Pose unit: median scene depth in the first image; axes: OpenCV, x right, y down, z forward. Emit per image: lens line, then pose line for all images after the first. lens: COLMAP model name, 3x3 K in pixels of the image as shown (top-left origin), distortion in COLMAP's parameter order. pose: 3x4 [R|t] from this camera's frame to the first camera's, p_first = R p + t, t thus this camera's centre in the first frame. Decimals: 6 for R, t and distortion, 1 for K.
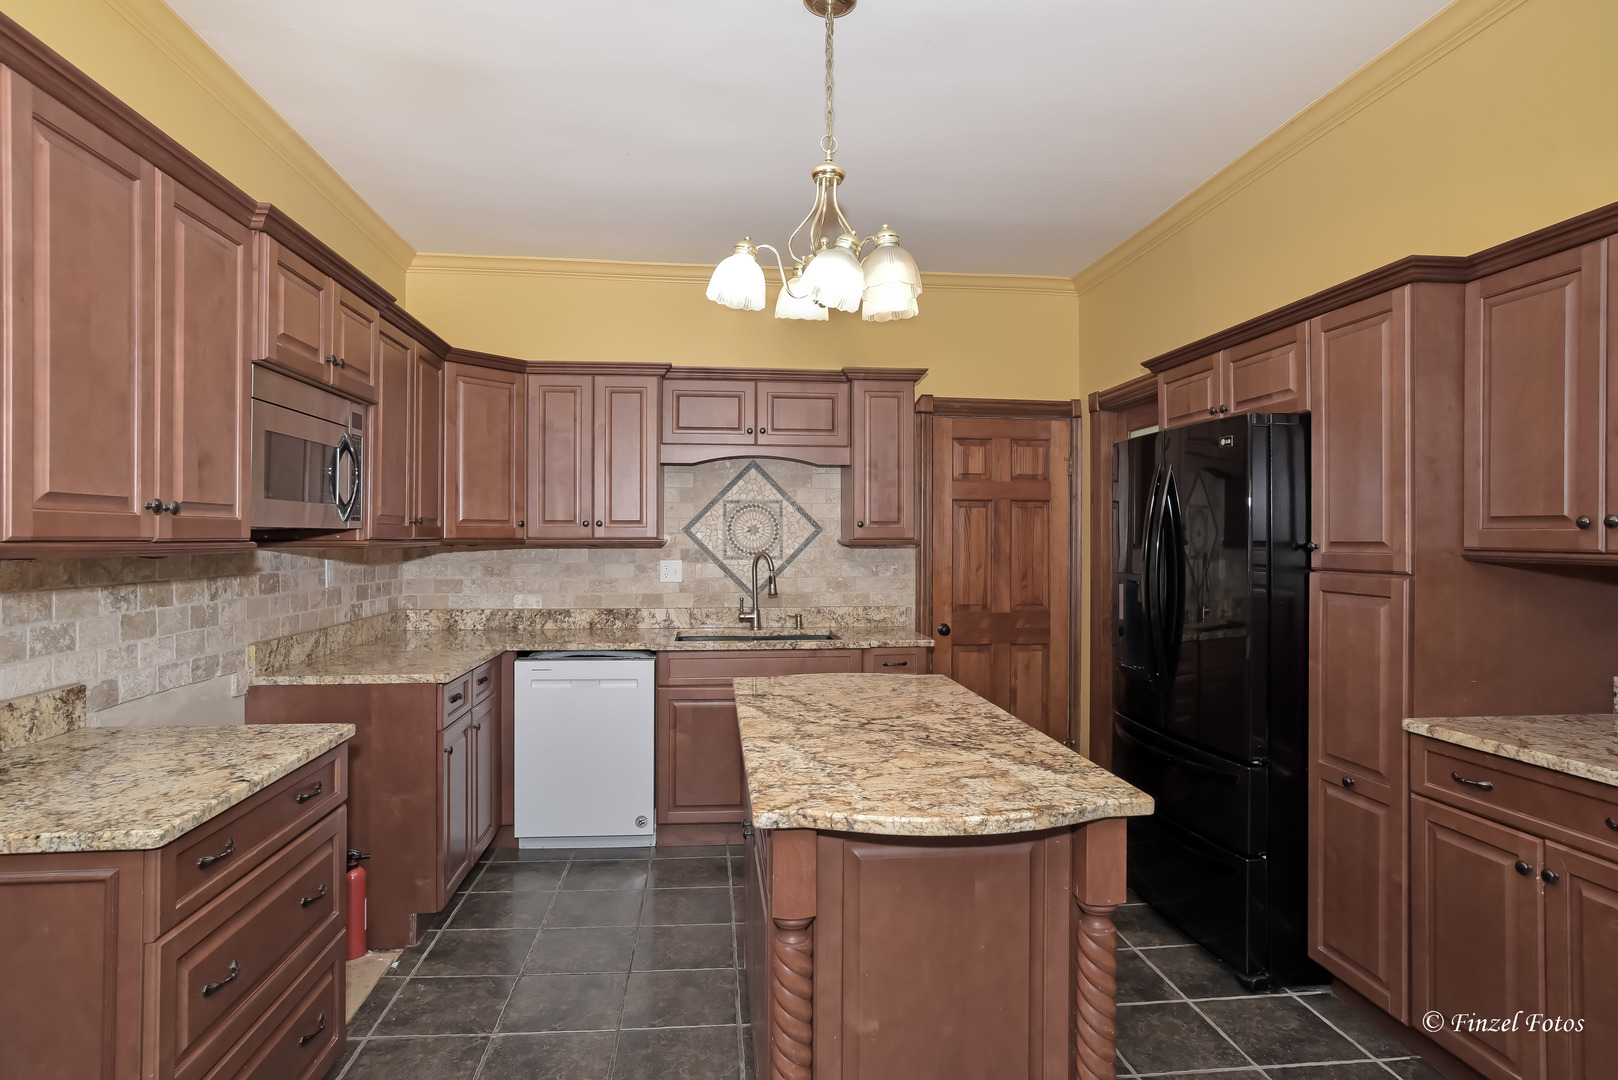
lens RADIAL K [[898.8, 0, 800.9], [0, 898.8, 530.1], [0, 0, 1]] dist [-0.007201, 0.003506]
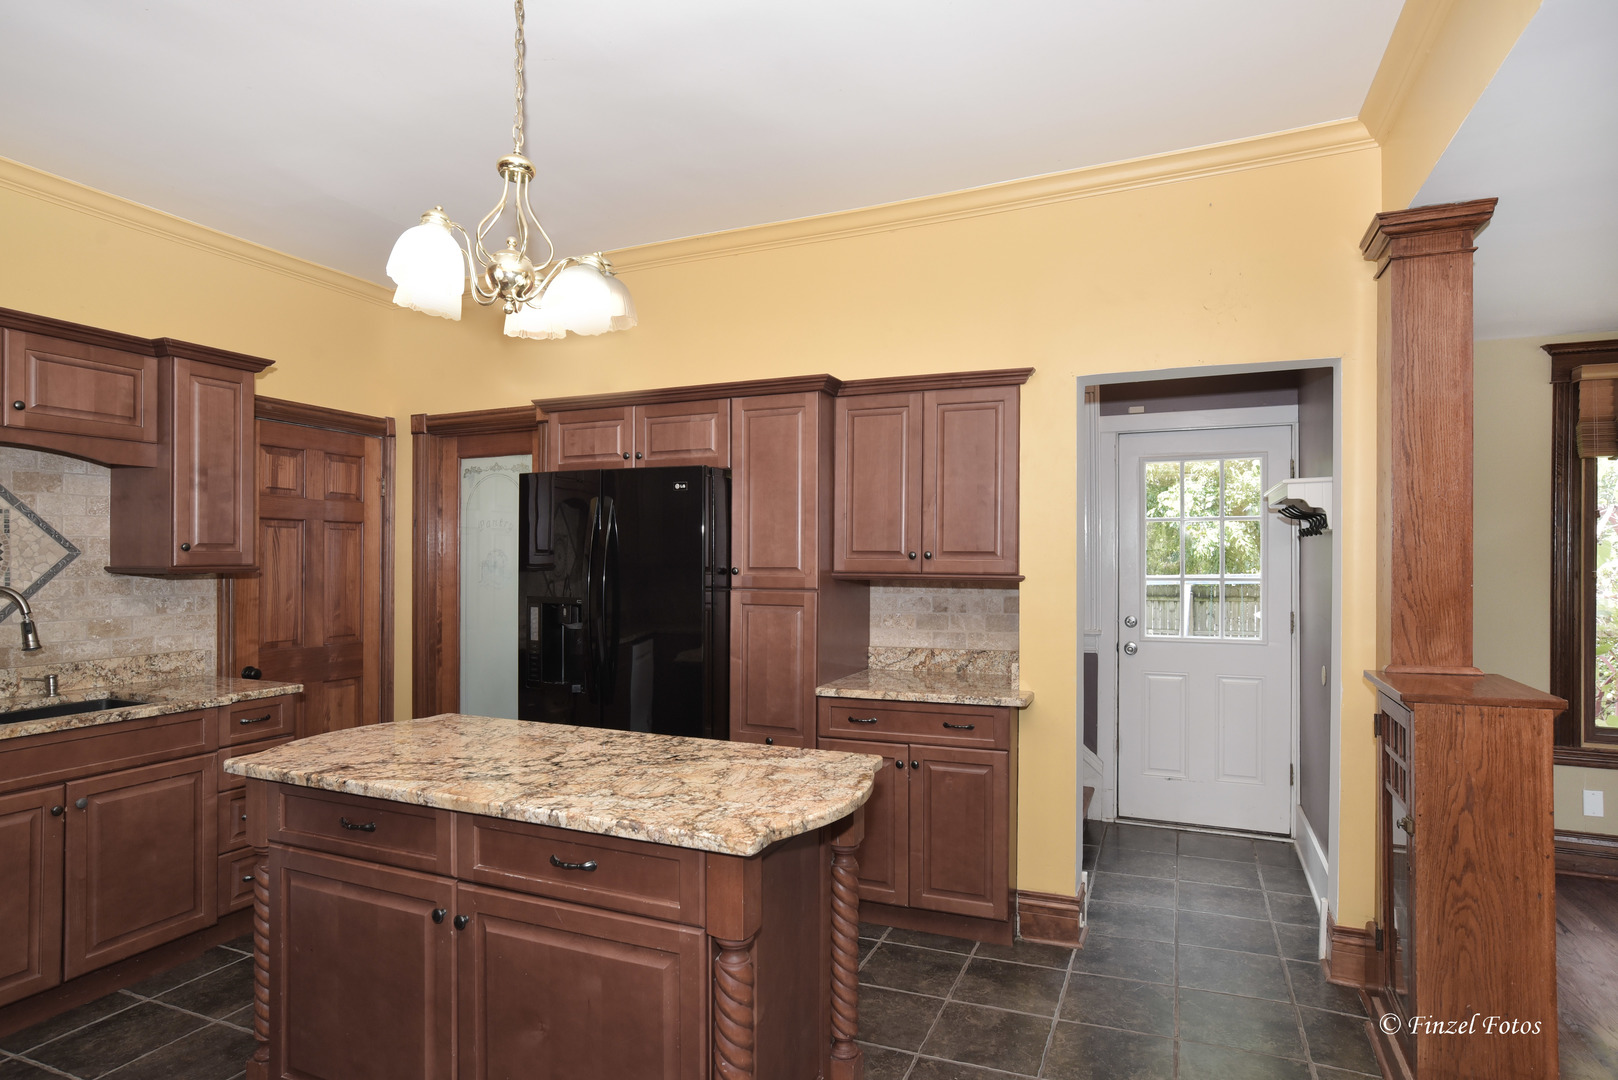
lens RADIAL K [[898.8, 0, 798.8], [0, 898.8, 554.2], [0, 0, 1]] dist [-0.007201, 0.003506]
pose [[0.487726, 0.002720, 0.872993, -0.365411], [-0.008539, 0.999962, 0.001655, -0.006271], [-0.872955, -0.008262, 0.487731, 0.179274]]
